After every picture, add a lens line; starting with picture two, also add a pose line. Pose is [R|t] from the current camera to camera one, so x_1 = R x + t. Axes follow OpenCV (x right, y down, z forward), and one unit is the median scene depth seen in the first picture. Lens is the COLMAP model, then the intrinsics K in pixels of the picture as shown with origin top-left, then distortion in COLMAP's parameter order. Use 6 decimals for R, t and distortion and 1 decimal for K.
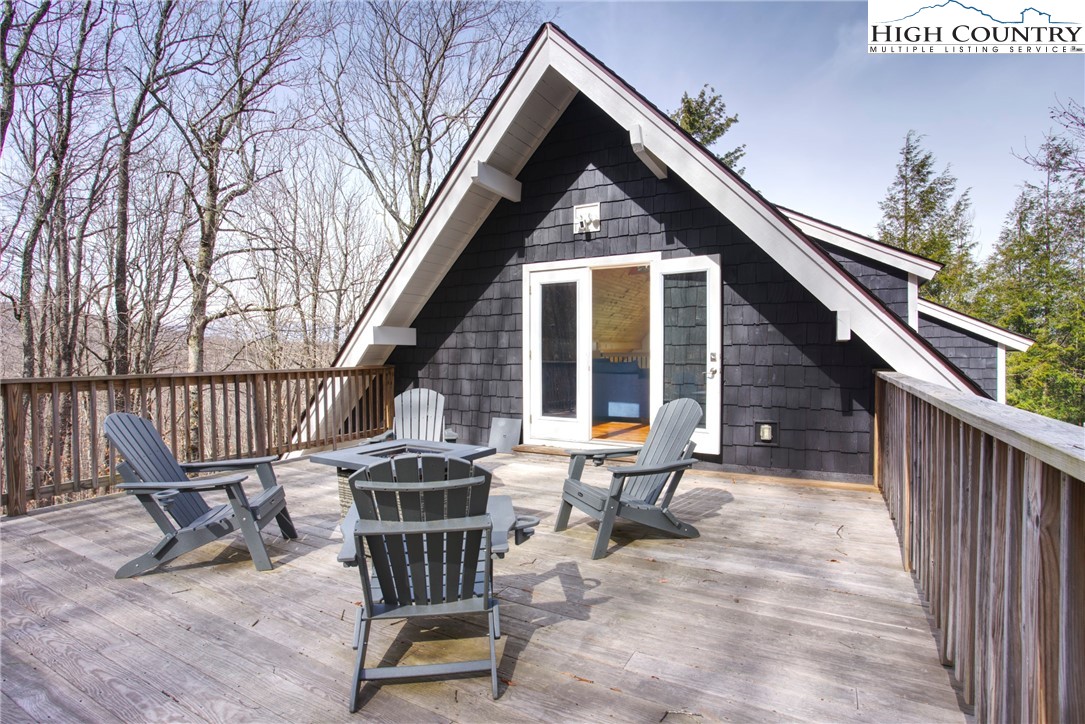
lens RADIAL K [[522.4, 0, 542.4], [0, 522.4, 356.4], [0, 0, 1]] dist [-0.022757, 0.003819]
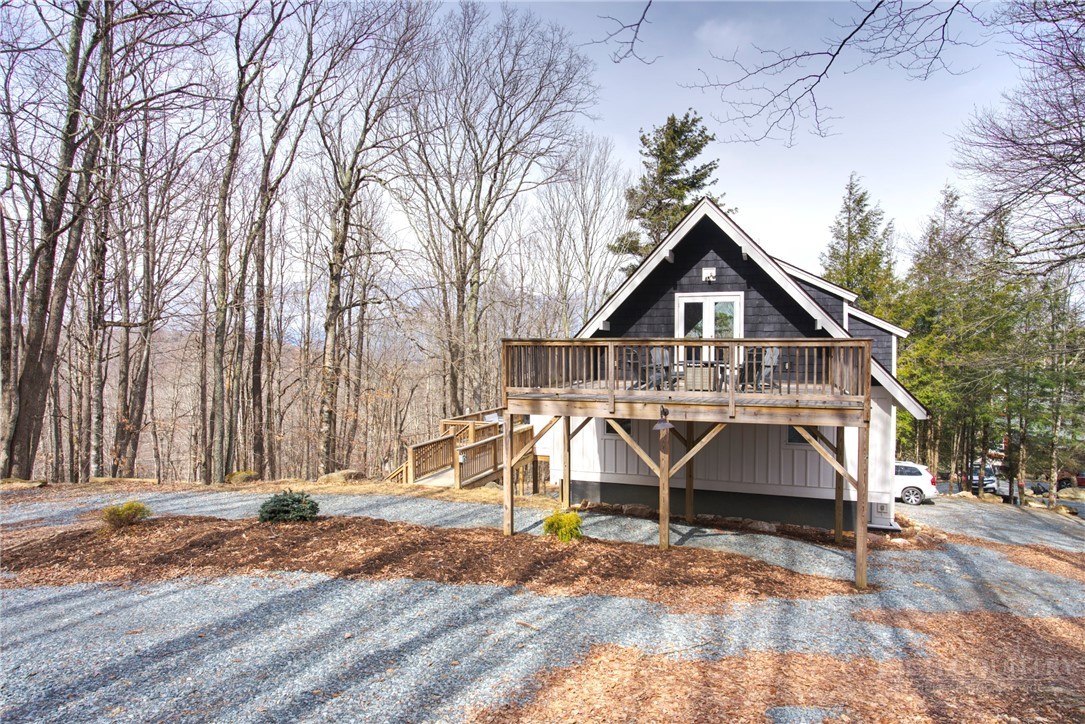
lens RADIAL K [[641.1, 0, 541.7], [0, 641.1, 359.5], [0, 0, 1]] dist [0.006114, -0.000200]
pose [[0.987520, 0.000757, 0.157493, -0.643462], [-0.002141, 0.999961, 0.008618, 0.048524], [-0.157481, -0.008847, 0.987482, -0.979213]]
